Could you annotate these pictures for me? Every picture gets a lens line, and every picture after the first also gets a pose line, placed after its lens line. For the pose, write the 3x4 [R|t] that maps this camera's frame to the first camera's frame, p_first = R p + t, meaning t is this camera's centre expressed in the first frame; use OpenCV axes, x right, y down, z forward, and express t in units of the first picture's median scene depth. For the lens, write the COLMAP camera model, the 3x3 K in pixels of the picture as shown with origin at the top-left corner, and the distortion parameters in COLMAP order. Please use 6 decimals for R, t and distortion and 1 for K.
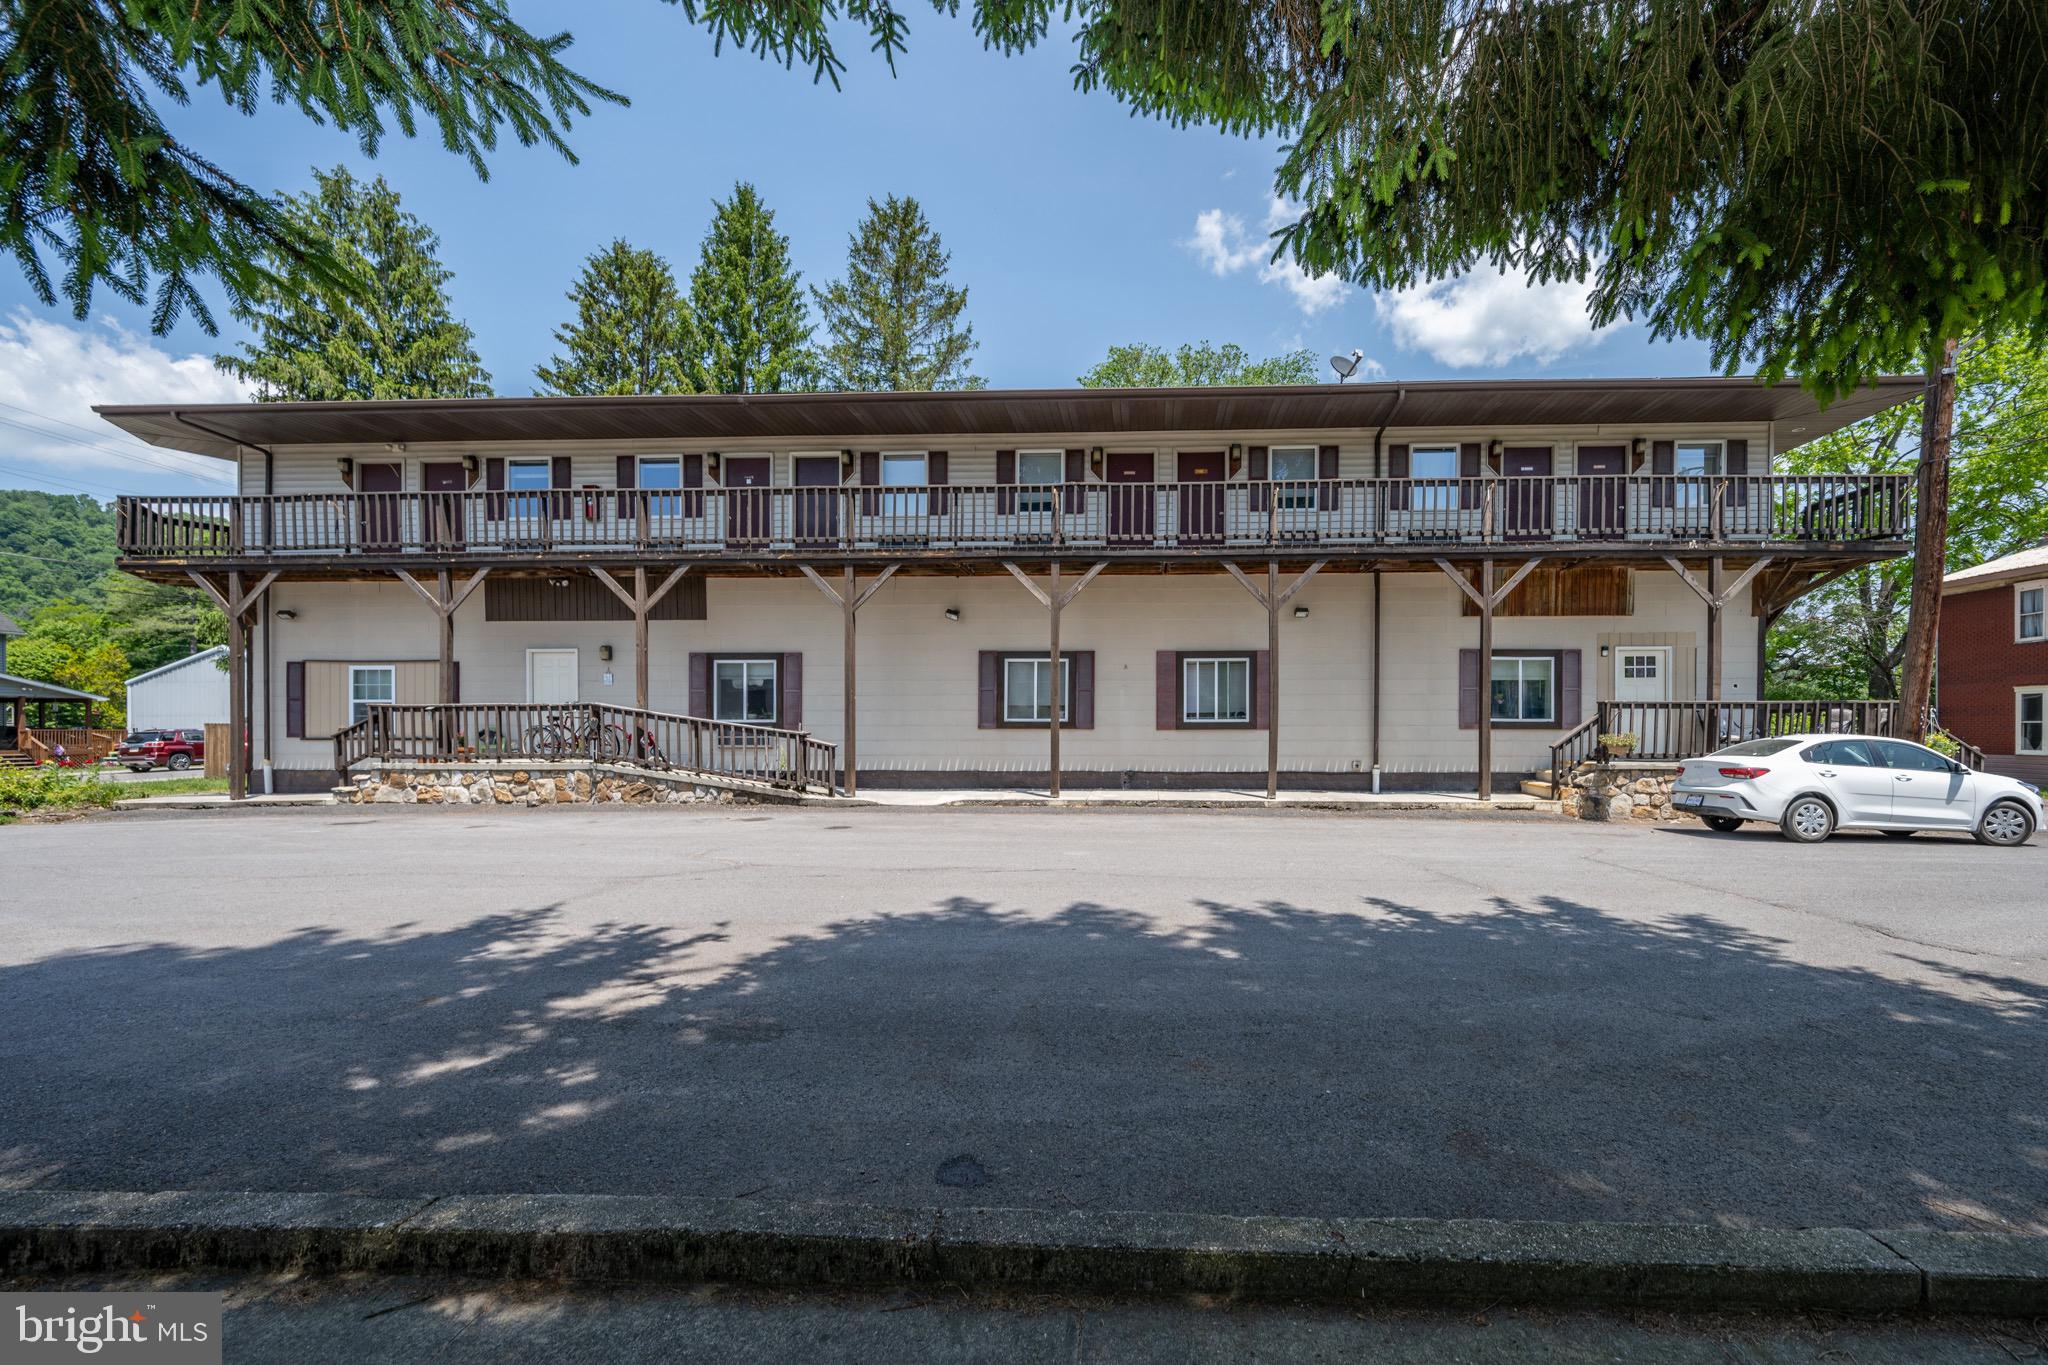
lens RADIAL K [[817.6, 0, 1000.6], [0, 817.6, 716.1], [0, 0, 1]] dist [-0.001343, -0.000139]
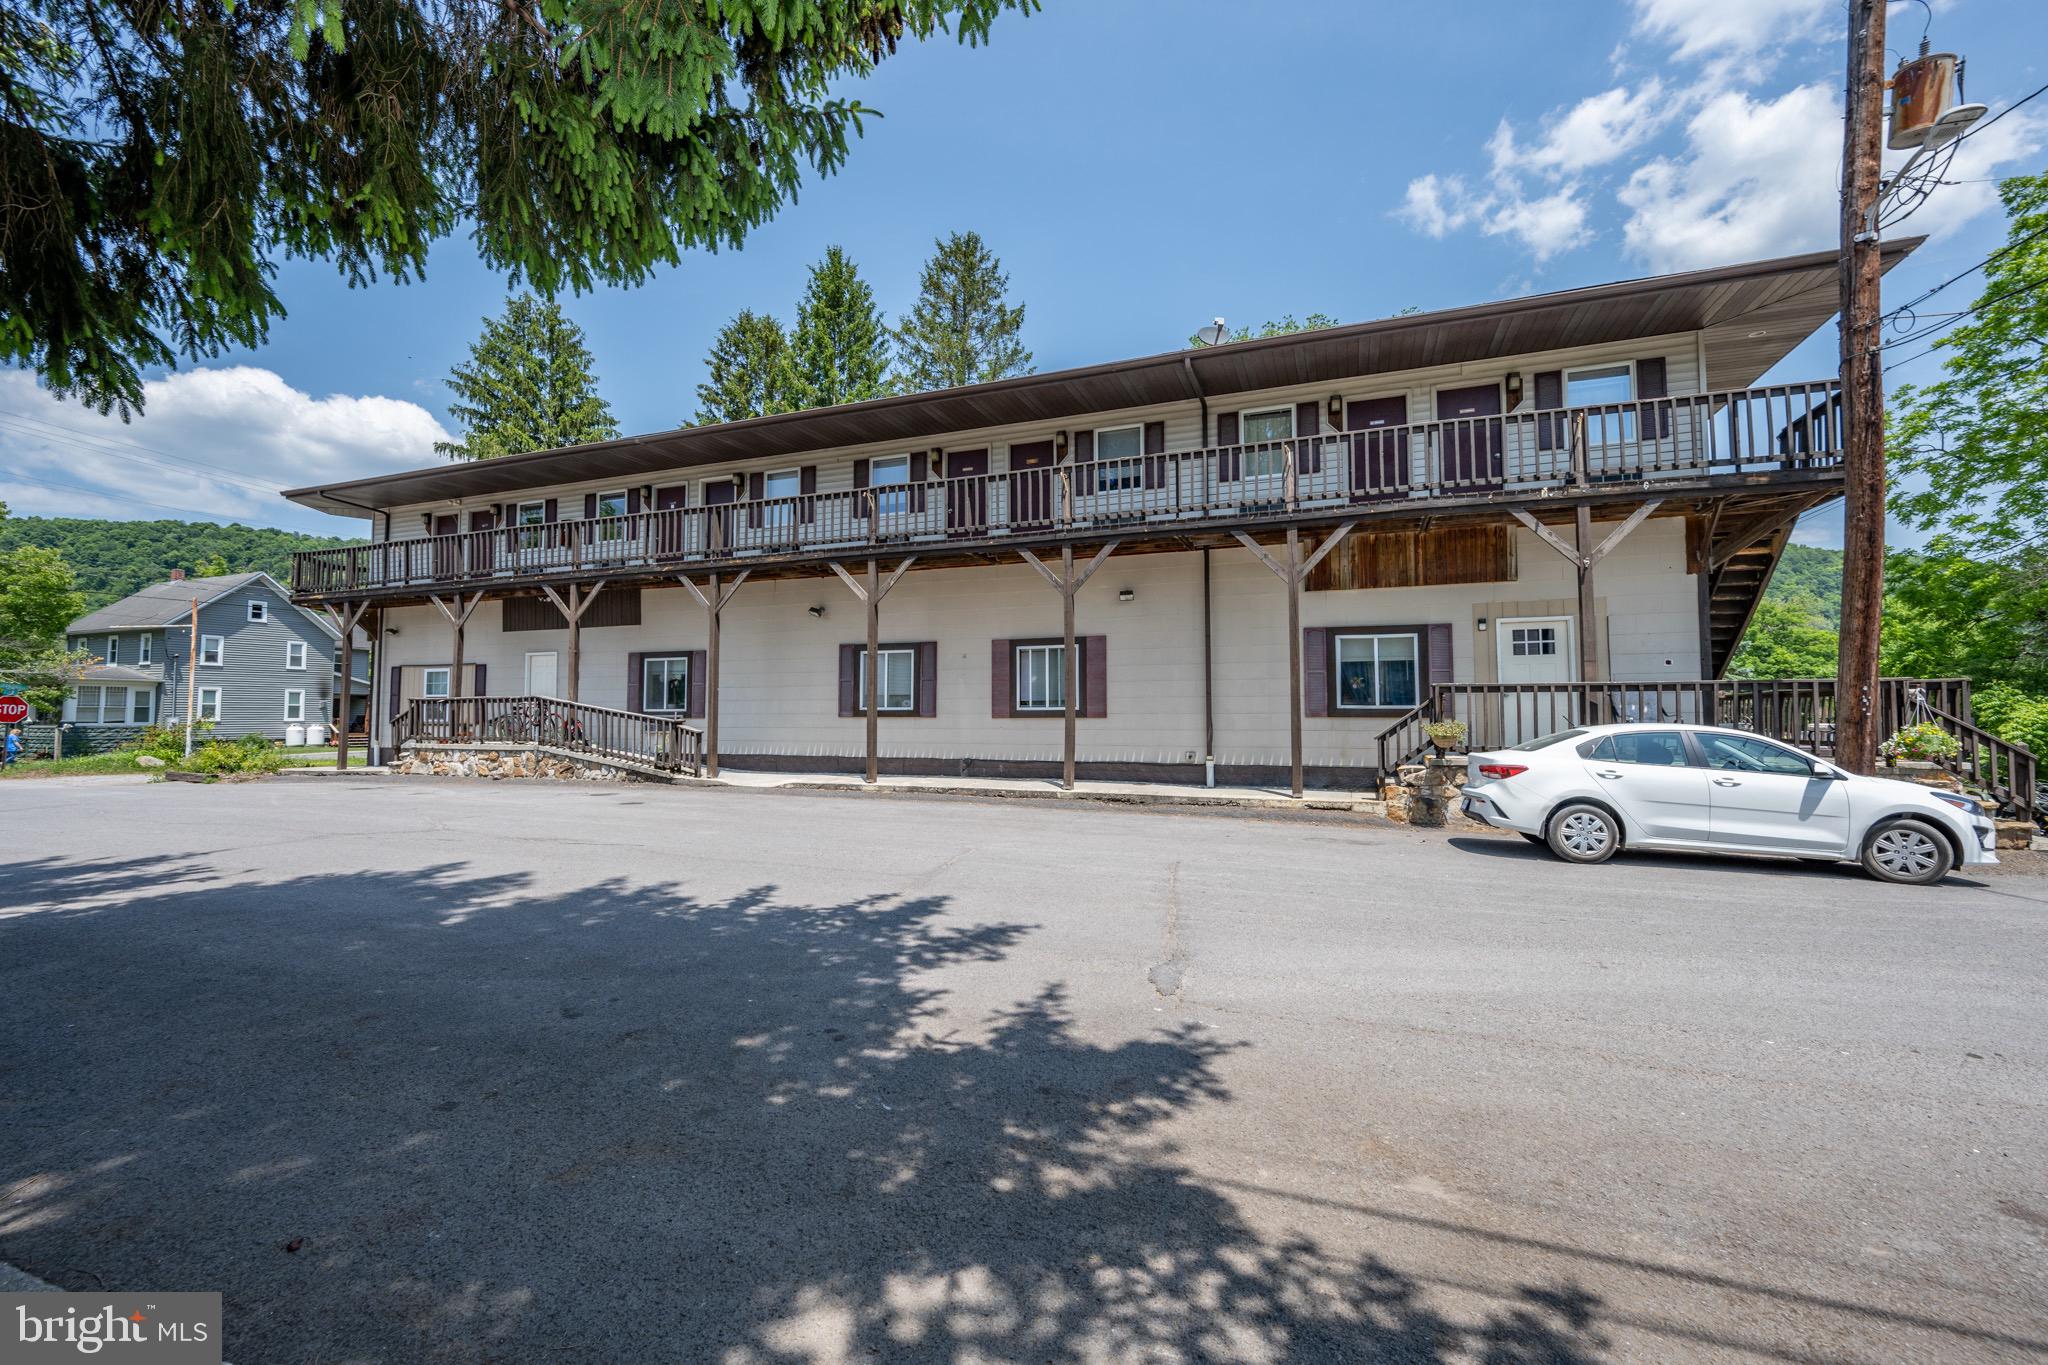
lens RADIAL K [[796.0, 0, 1024.7], [0, 796.0, 657.0], [0, 0, 1]] dist [0.000330, 0.000135]
pose [[0.953055, -0.022826, -0.301936, 0.535790], [0.004445, 0.998102, -0.061423, 0.002216], [0.302765, 0.057197, 0.951347, 0.077699]]
